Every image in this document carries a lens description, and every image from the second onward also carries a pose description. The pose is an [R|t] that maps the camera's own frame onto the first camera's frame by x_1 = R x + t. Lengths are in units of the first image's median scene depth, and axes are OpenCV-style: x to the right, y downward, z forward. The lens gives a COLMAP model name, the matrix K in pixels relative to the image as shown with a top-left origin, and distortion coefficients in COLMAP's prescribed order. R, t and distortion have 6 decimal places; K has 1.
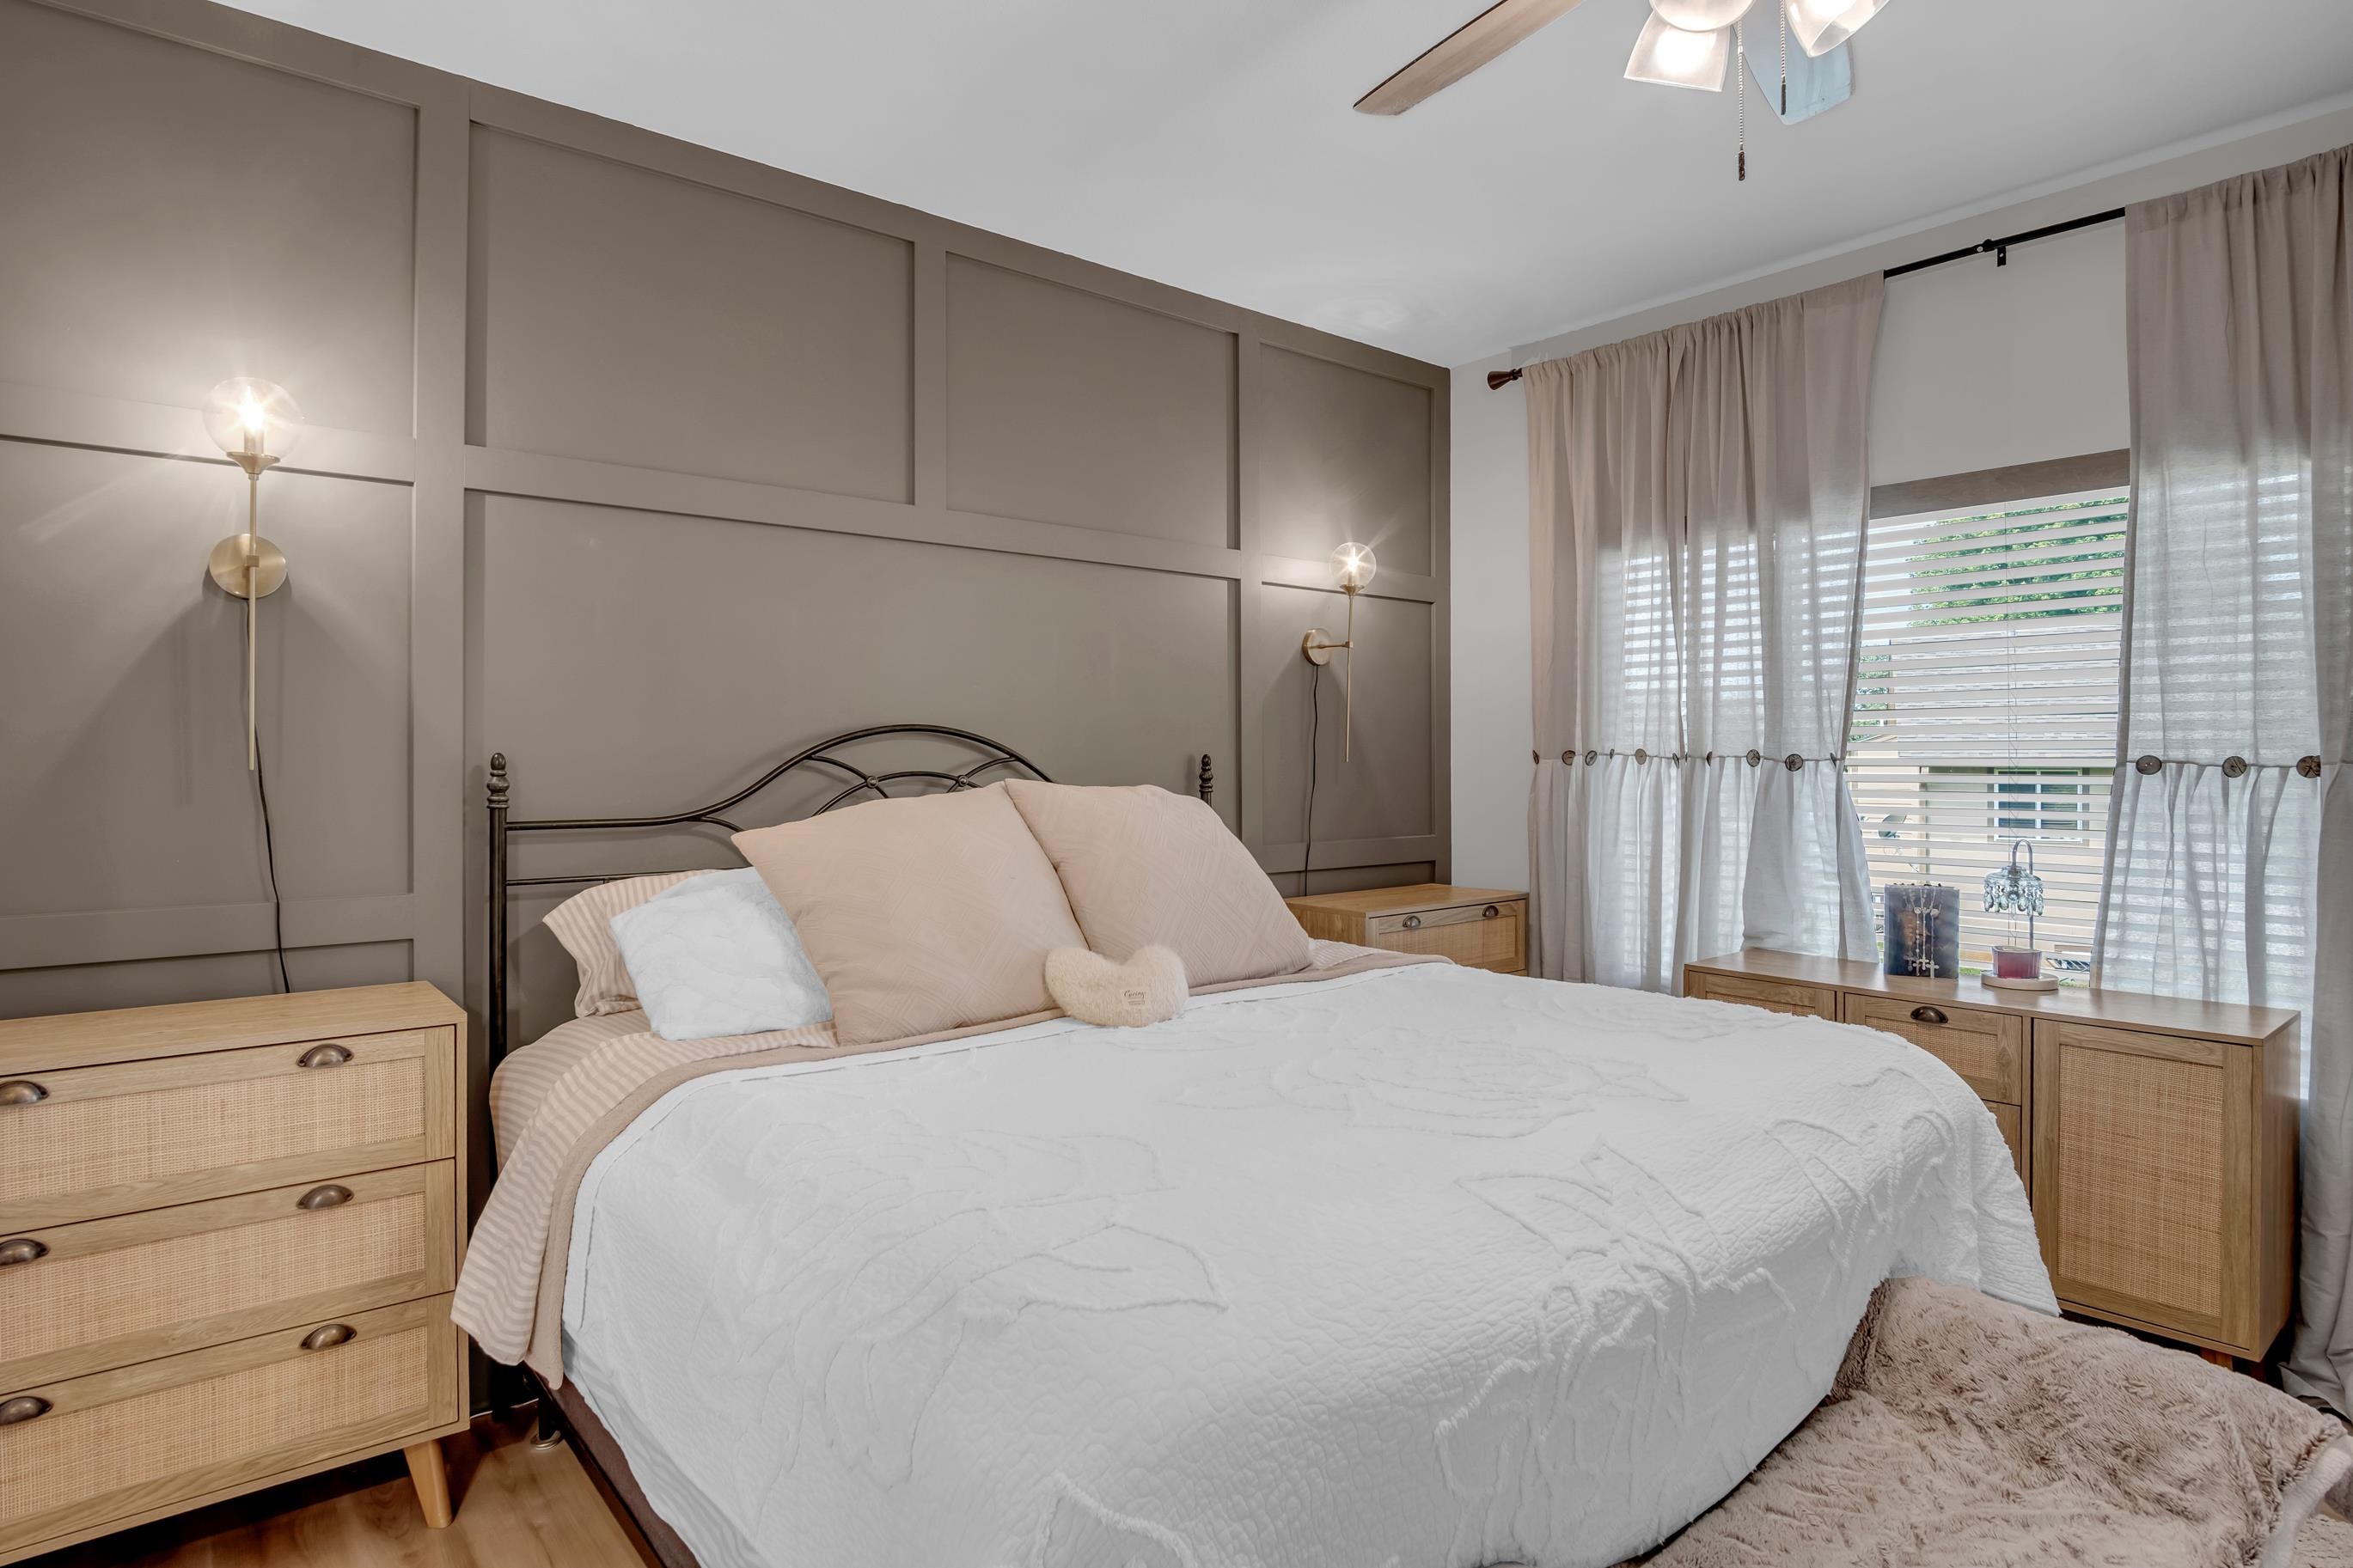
lens RADIAL K [[1266.5, 0, 1188.8], [0, 1266.5, 772.2], [0, 0, 1]] dist [-0.033265, 0.007069]
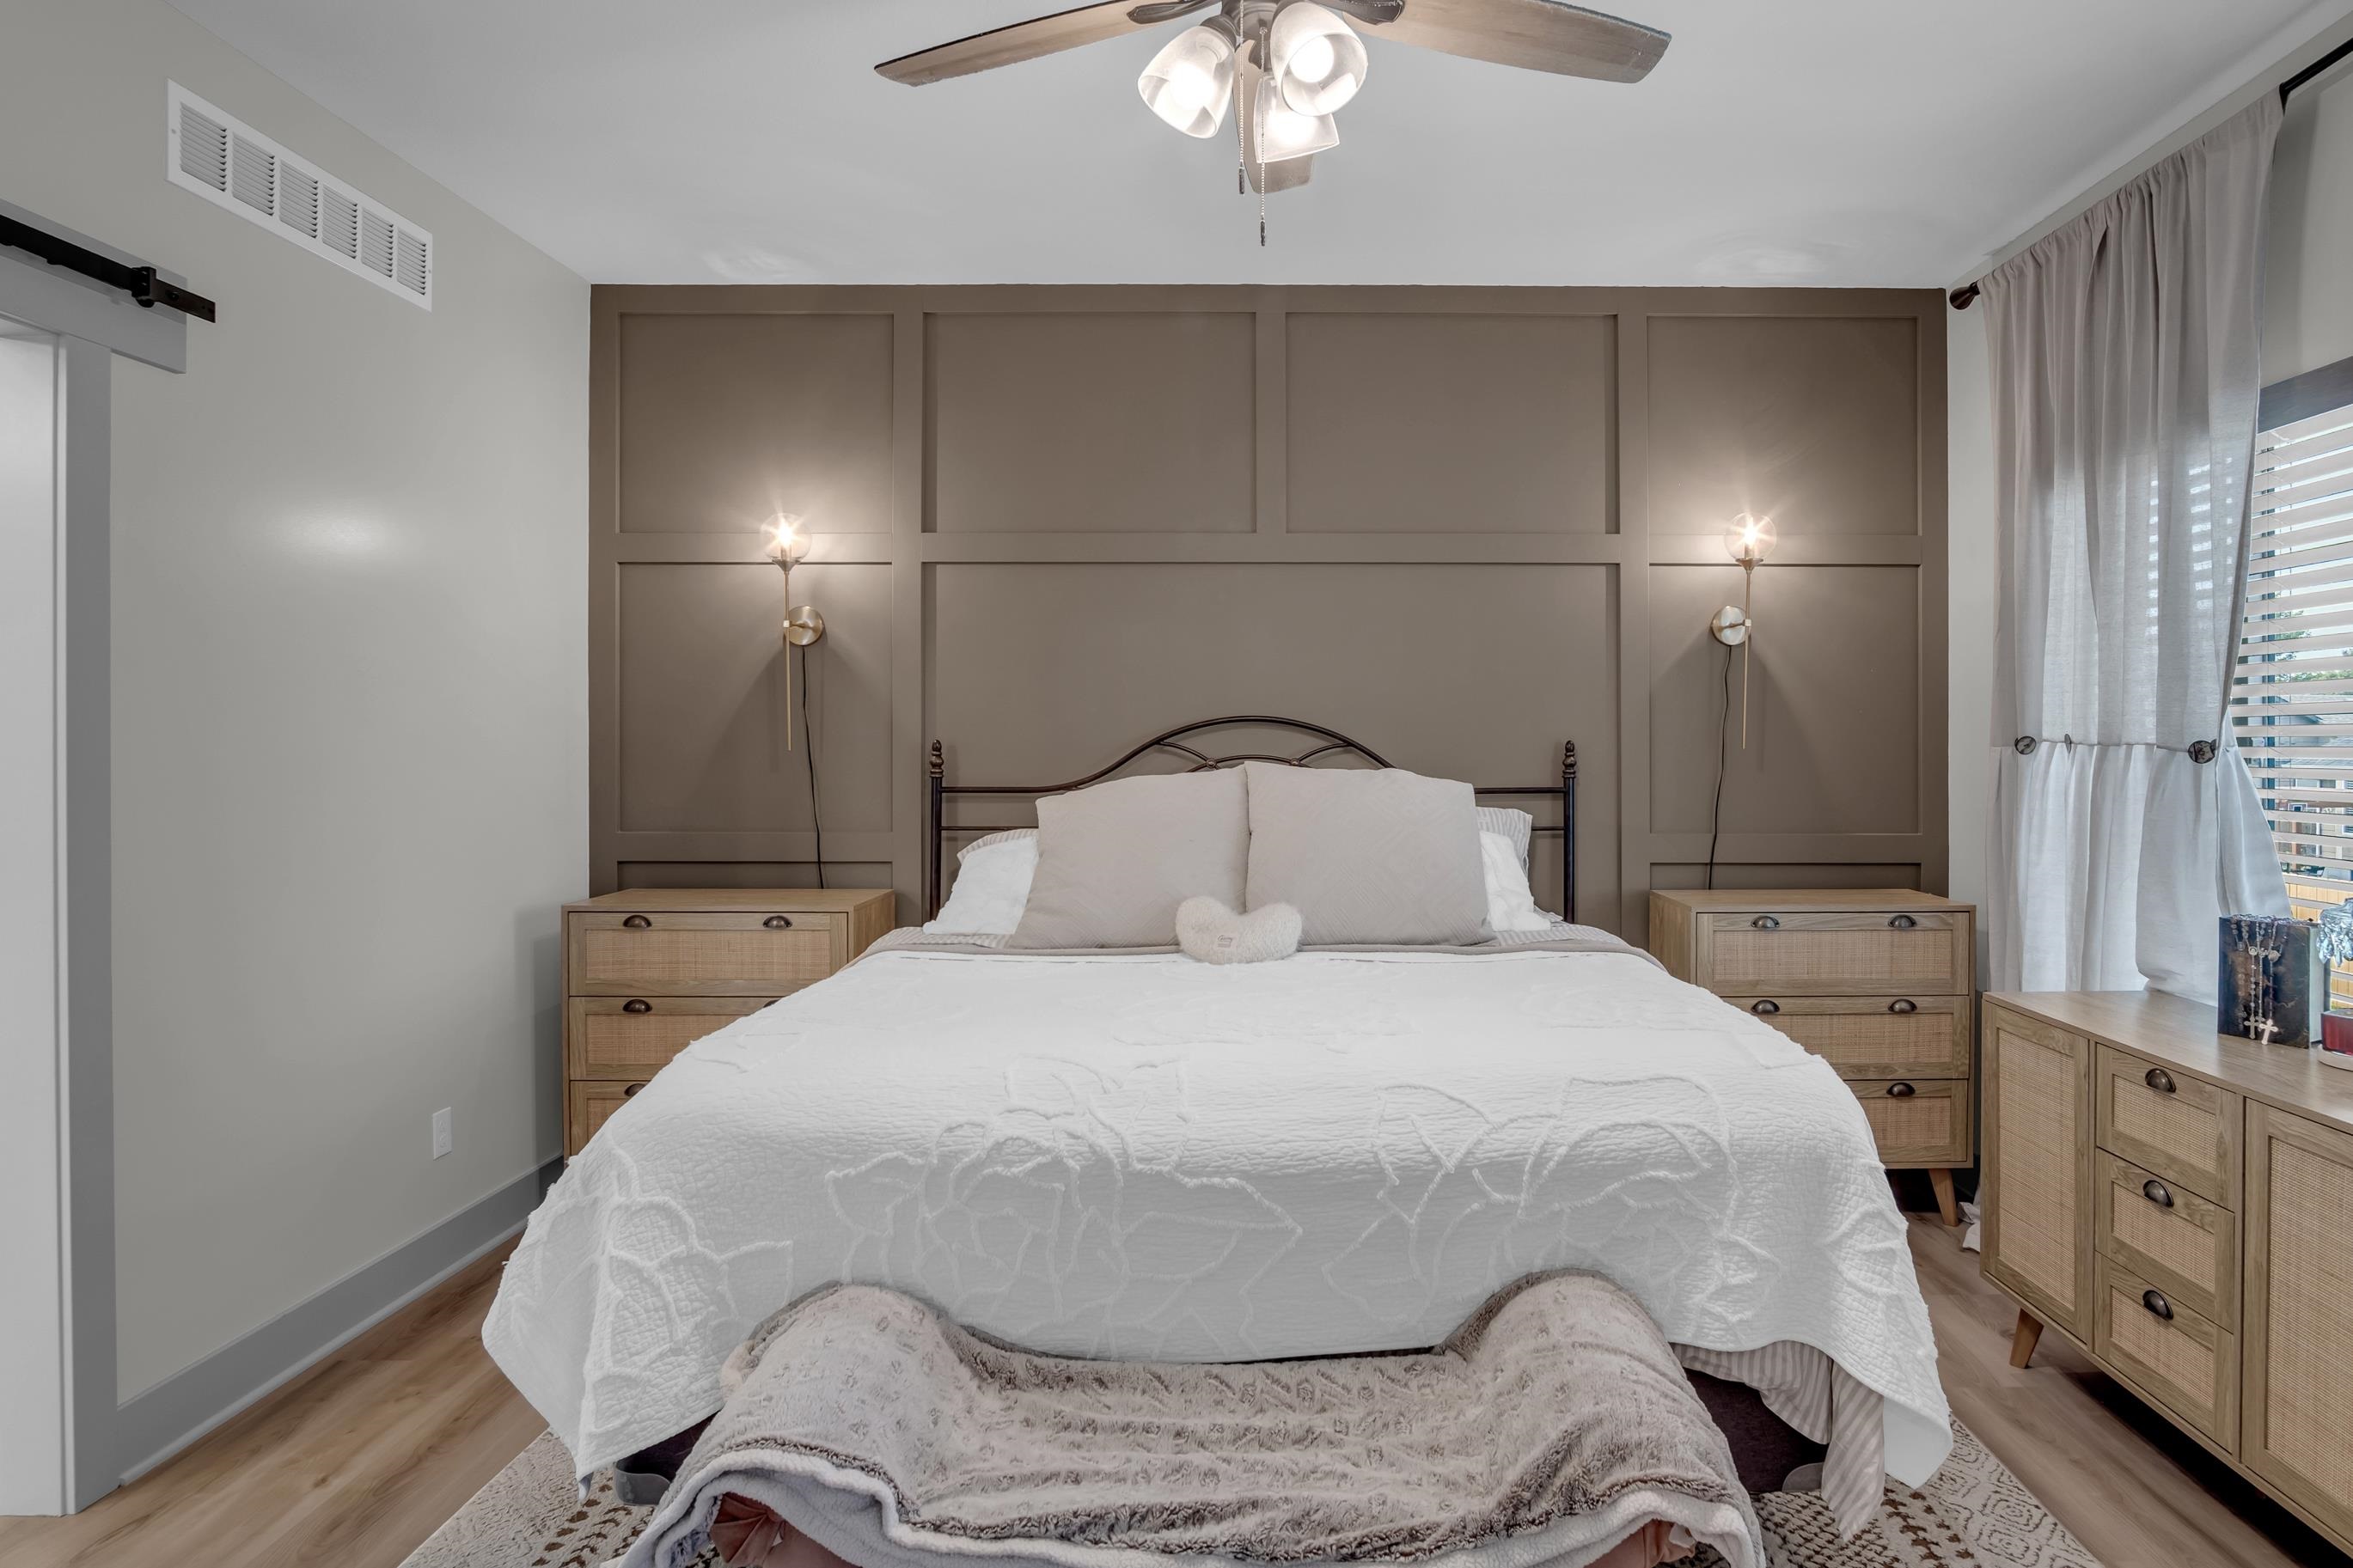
lens RADIAL K [[1346.6, 0, 1280.1], [0, 1346.6, 762.4], [0, 0, 1]] dist [-0.029926, -0.000885]
pose [[0.774132, 0.010131, -0.632943, 0.633986], [-0.008236, 0.999948, 0.005932, -0.001312], [0.632970, 0.000621, 0.774176, 0.025389]]
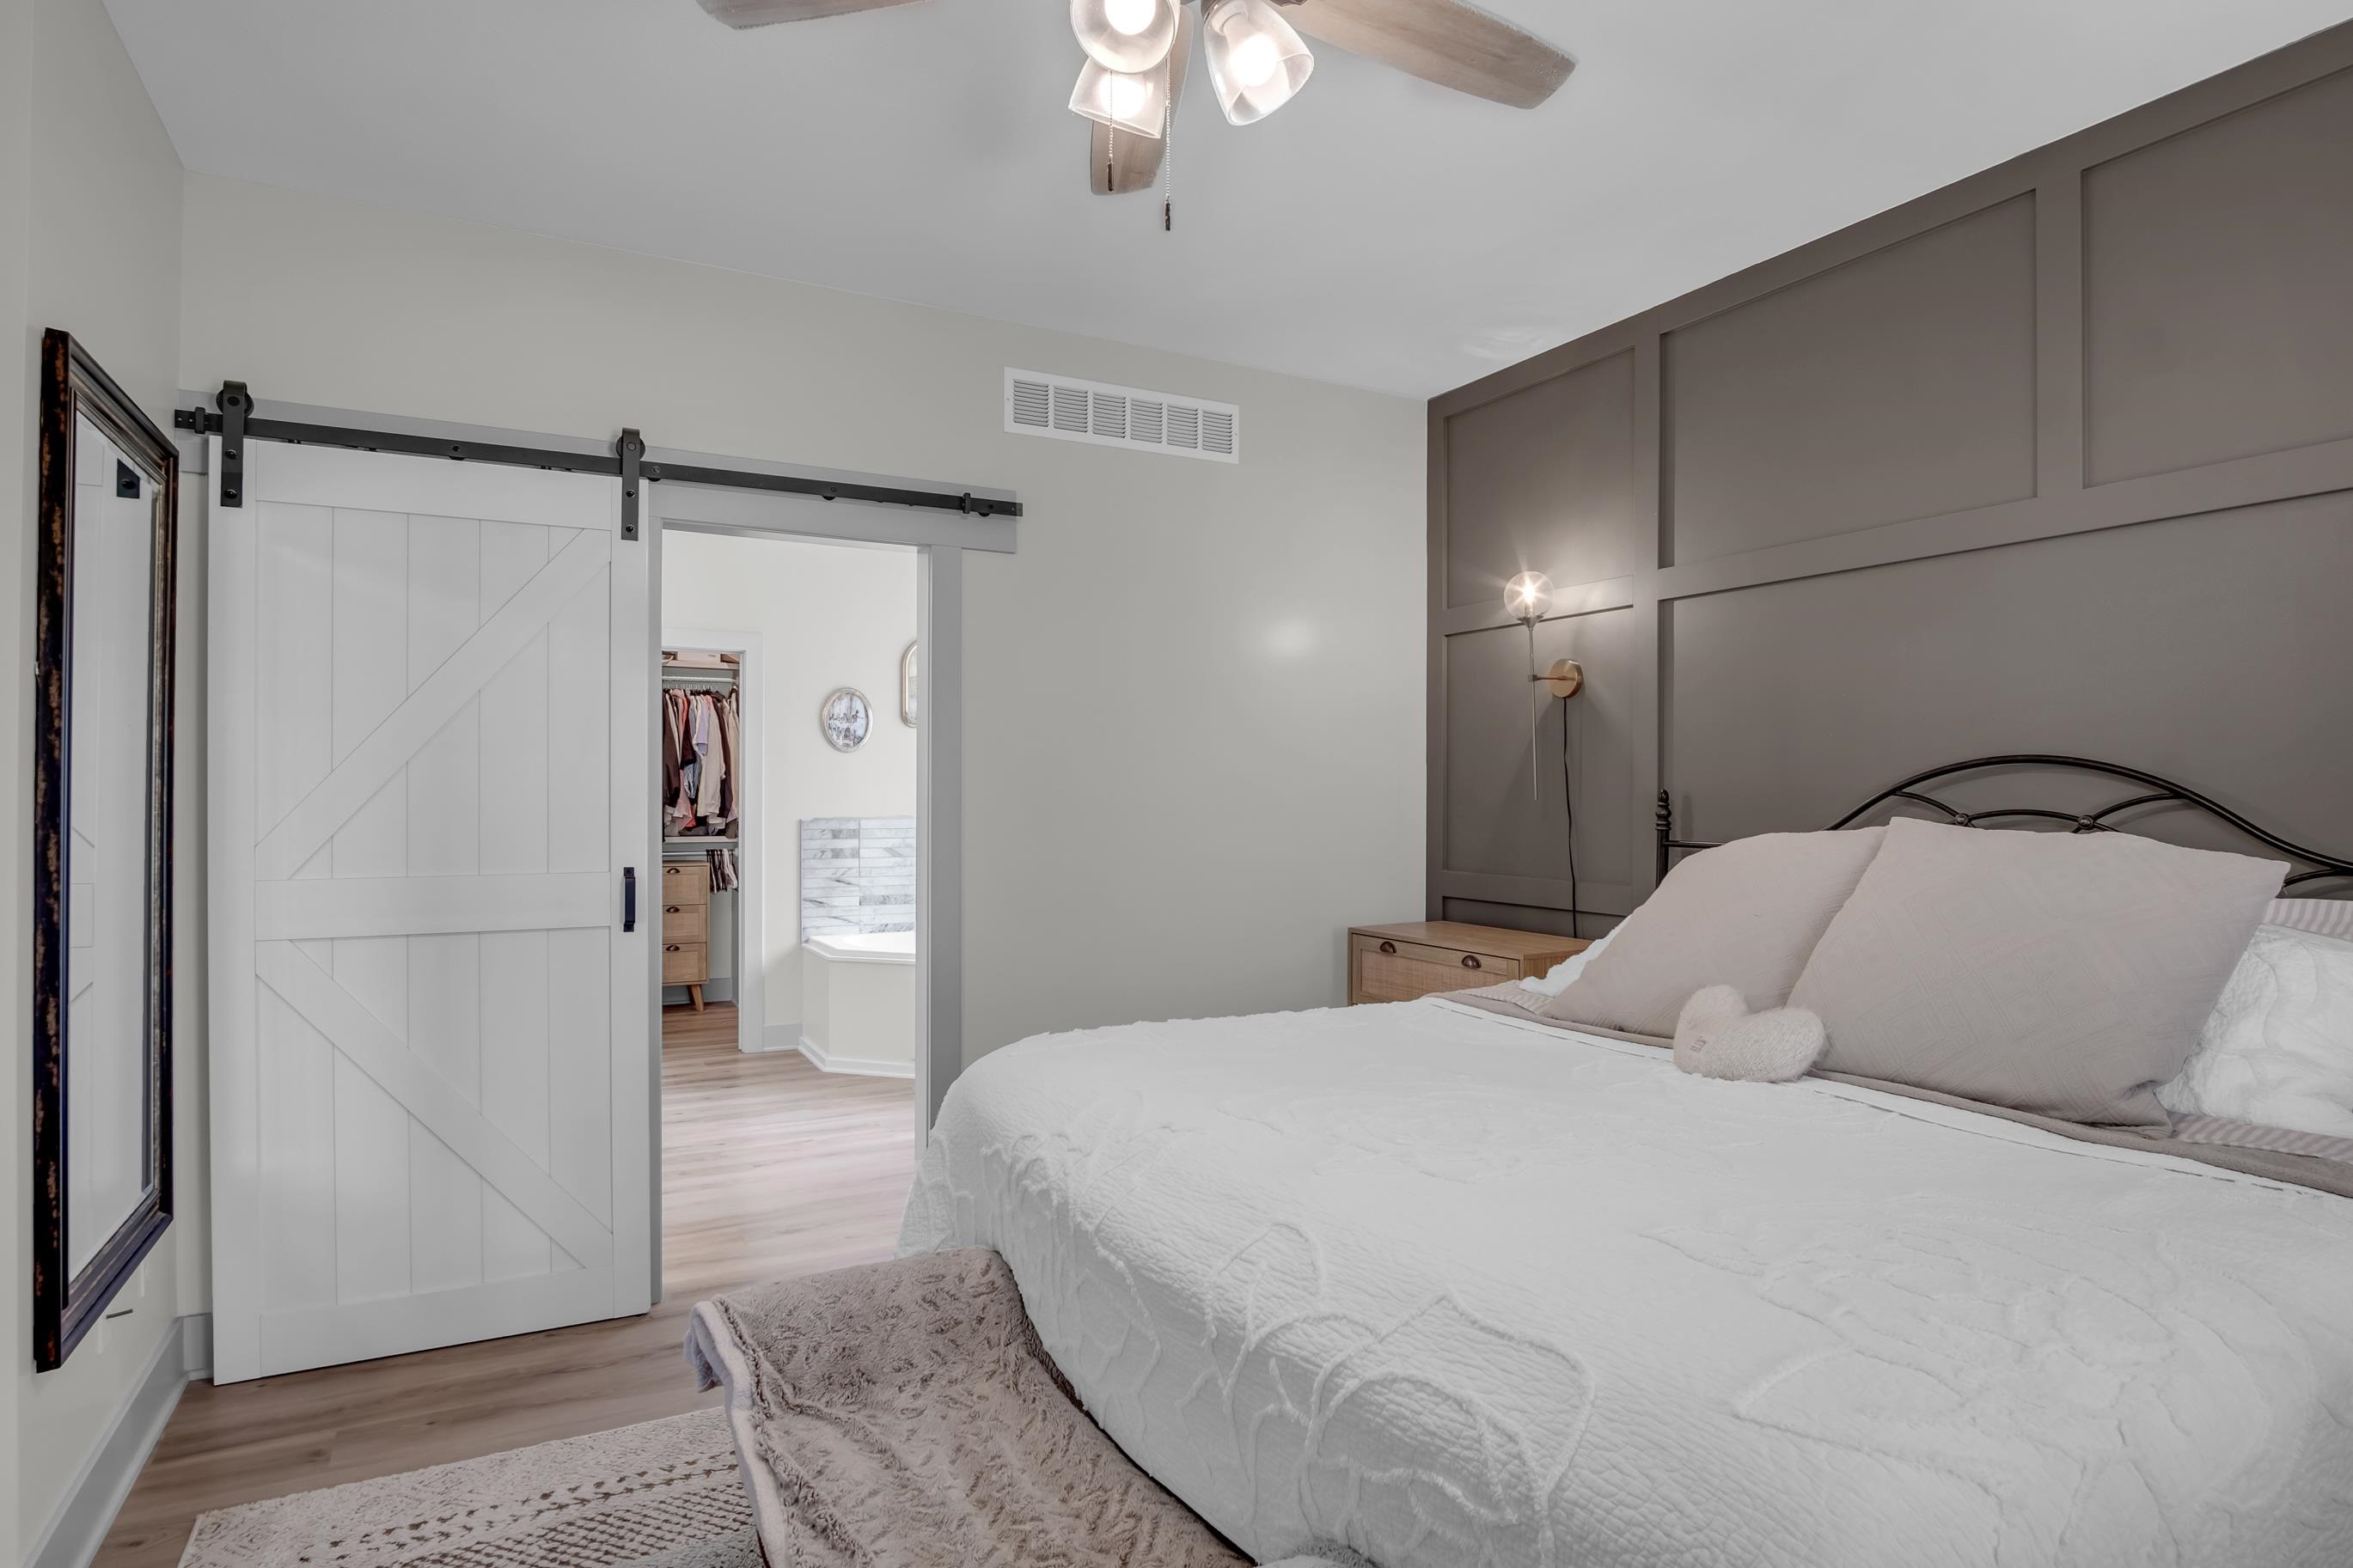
lens RADIAL K [[1252.5, 0, 1188.5], [0, 1252.5, 815.2], [0, 0, 1]] dist [-0.018274, 0.000342]
pose [[-0.189248, 0.016521, -0.981790, 0.740473], [-0.011642, 0.999750, 0.019067, -0.006188], [0.981860, 0.015038, -0.189008, 0.619870]]
